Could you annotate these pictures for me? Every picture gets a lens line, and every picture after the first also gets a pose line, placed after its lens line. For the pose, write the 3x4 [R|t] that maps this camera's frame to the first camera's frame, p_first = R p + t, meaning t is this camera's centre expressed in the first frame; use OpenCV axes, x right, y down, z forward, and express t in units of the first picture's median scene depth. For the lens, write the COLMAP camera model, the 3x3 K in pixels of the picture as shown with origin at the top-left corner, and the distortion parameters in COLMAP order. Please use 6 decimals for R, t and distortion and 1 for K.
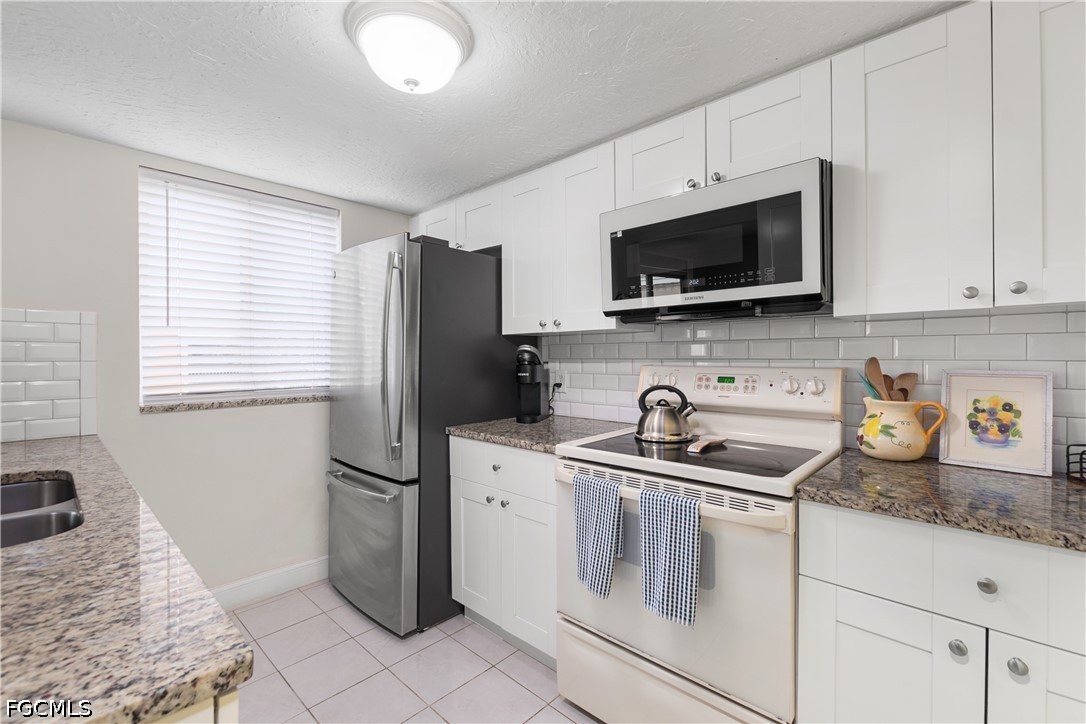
lens RADIAL K [[467.8, 0, 543.0], [0, 467.8, 362.0], [0, 0, 1]] dist [0.000825, 0.000113]
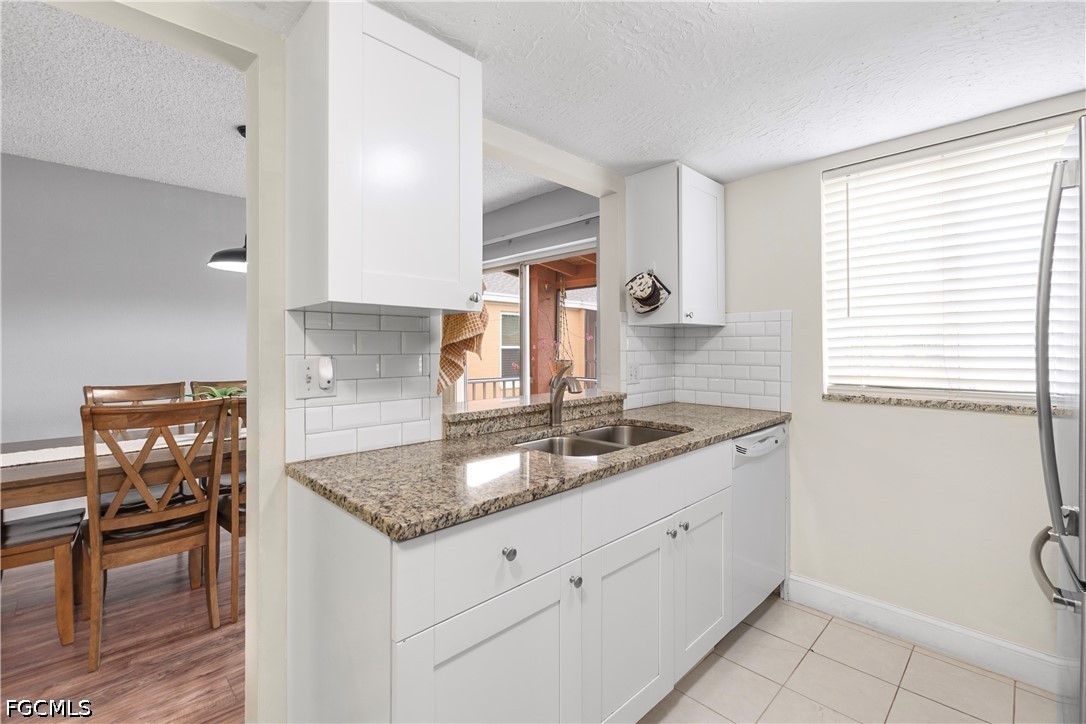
lens RADIAL K [[477.0, 0, 540.3], [0, 477.0, 344.3], [0, 0, 1]] dist [0.001185, 0.000140]
pose [[-0.047340, -0.002444, -0.998876, 0.268348], [-0.010540, 0.999943, -0.001947, -0.009525], [0.998823, 0.010436, -0.047363, 0.395195]]
